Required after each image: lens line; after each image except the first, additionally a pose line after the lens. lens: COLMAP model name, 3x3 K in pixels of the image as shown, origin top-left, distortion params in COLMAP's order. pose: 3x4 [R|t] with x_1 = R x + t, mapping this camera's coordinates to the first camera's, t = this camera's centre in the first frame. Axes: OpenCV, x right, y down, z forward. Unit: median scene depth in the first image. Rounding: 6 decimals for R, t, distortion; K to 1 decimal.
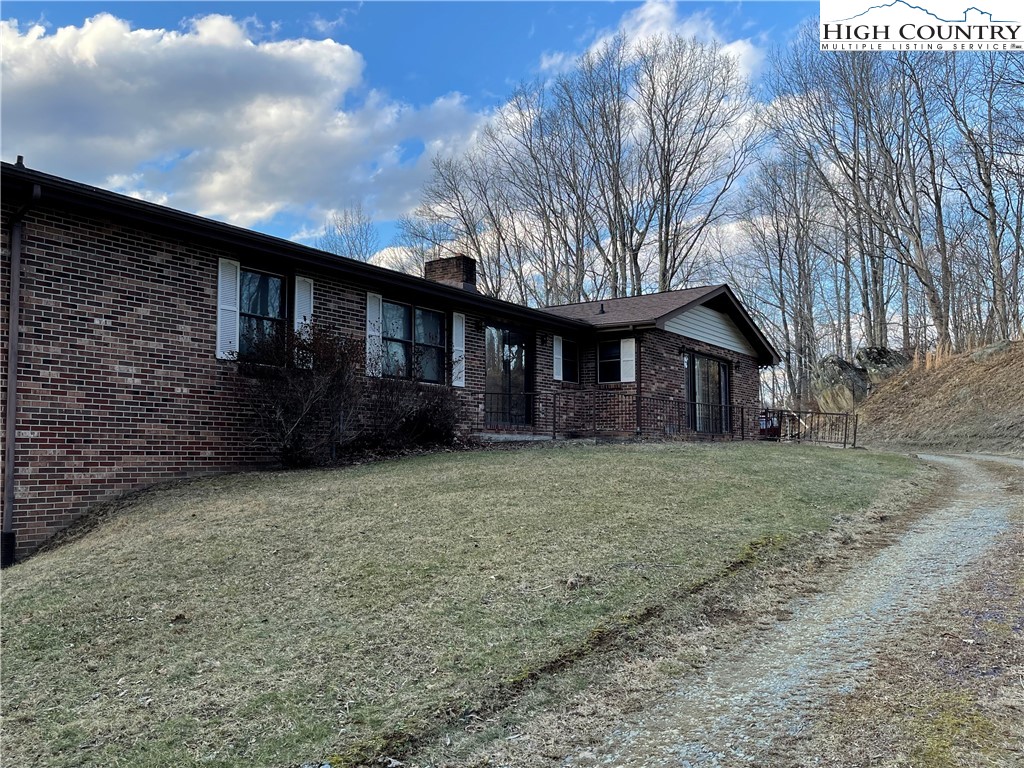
lens RADIAL K [[899.7, 0, 512.0], [0, 899.7, 384.0], [0, 0, 1]] dist [0.042439, -0.001828]
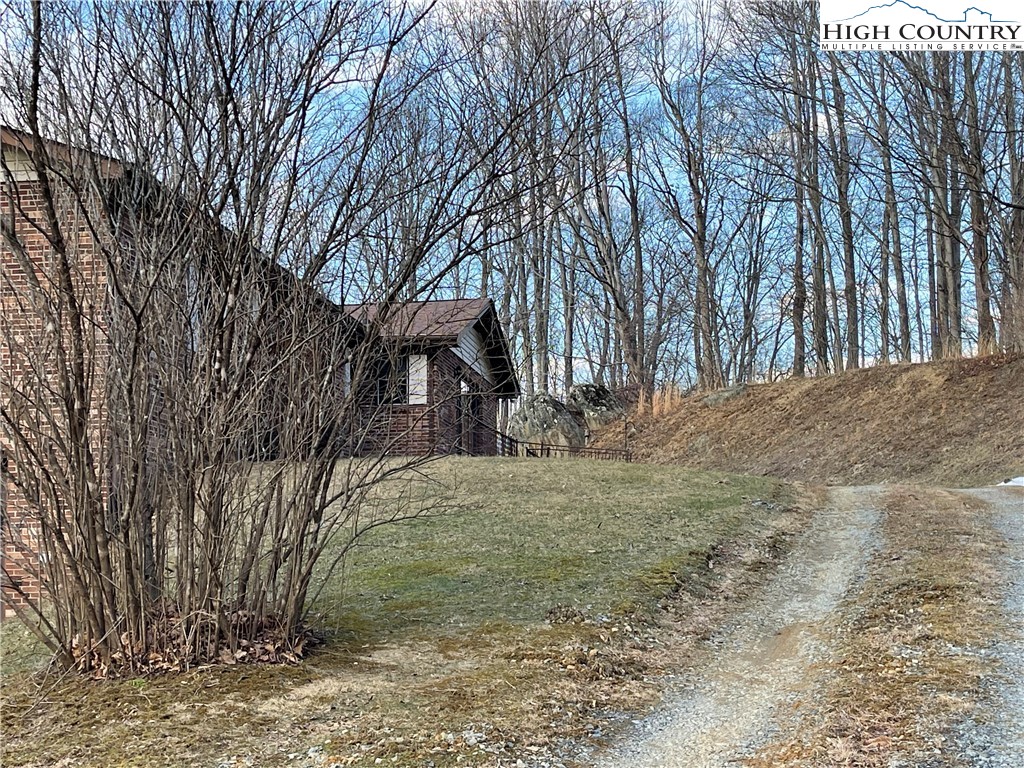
lens RADIAL K [[1690.1, 0, 512.0], [0, 1690.1, 384.0], [0, 0, 1]] dist [0.159487, 0.007878]
pose [[0.903775, 0.049178, 0.425174, -0.426933], [-0.031373, 0.998317, -0.048781, 0.047939], [-0.426857, 0.030748, 0.903796, -0.453274]]
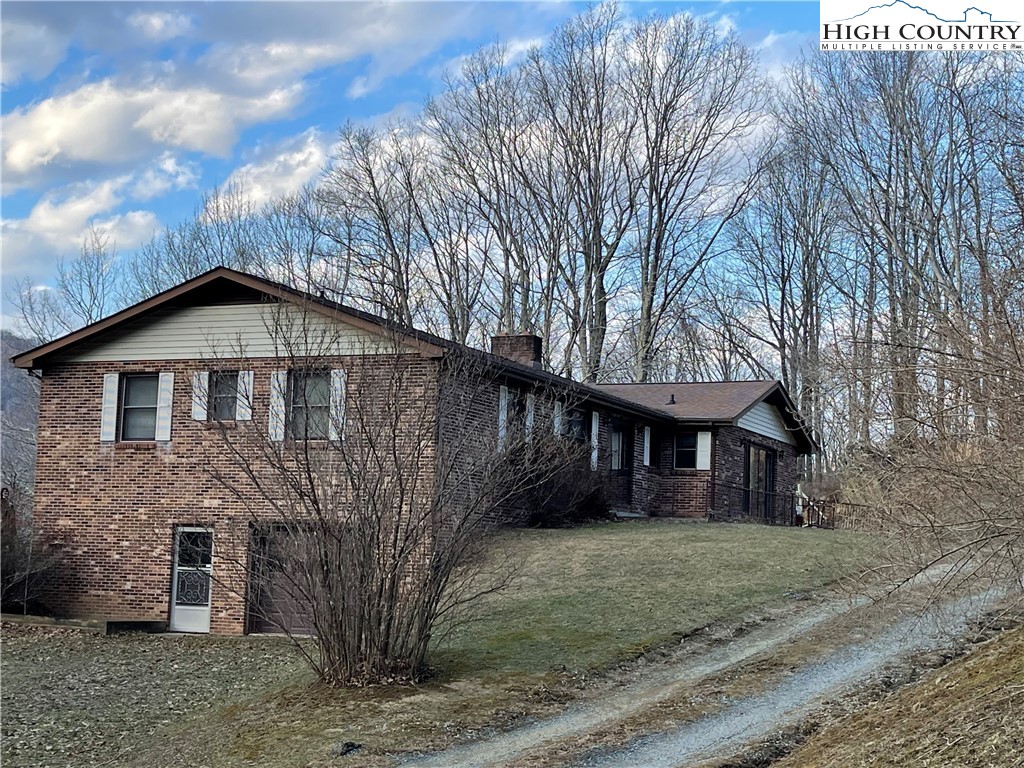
lens RADIAL K [[1650.3, 0, 512.0], [0, 1650.3, 384.0], [0, 0, 1]] dist [0.030168, 0.068978]
pose [[0.985575, 0.059389, 0.158479, -0.398726], [-0.056150, 0.998113, -0.024845, -0.040263], [-0.159656, 0.015588, 0.987050, -0.917132]]
